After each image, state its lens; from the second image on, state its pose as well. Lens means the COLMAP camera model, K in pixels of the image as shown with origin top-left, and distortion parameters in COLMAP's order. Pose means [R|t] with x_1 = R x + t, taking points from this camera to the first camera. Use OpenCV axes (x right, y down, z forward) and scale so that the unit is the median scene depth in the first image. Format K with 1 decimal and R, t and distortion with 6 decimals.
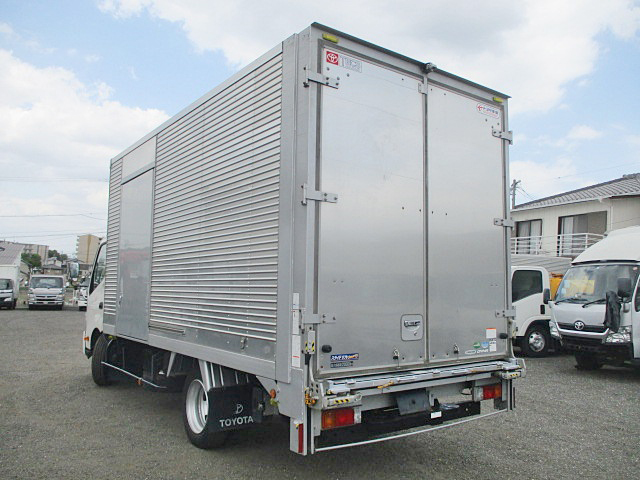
lens RADIAL K [[540.1, 0, 320.0], [0, 540.1, 240.0], [0, 0, 1]] dist [-0.022463, 0.000535]
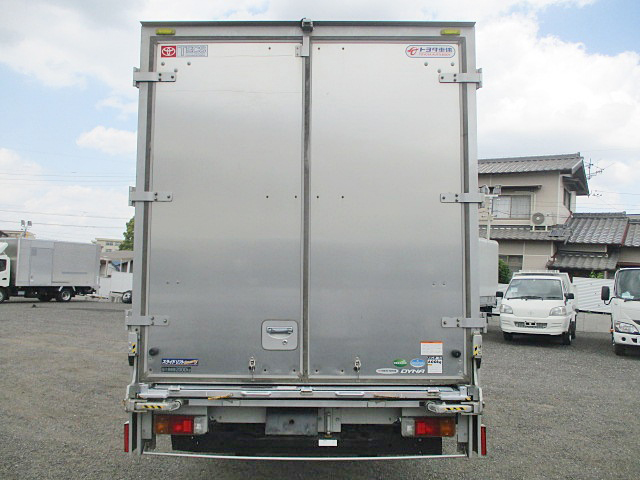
lens RADIAL K [[540.1, 0, 320.0], [0, 540.1, 240.0], [0, 0, 1]] dist [-0.022463, 0.000535]
pose [[0.792962, -0.051896, -0.607058, 0.738040], [0.060794, 0.998133, -0.005916, 0.019883], [0.606231, -0.032214, 0.794636, 0.355775]]
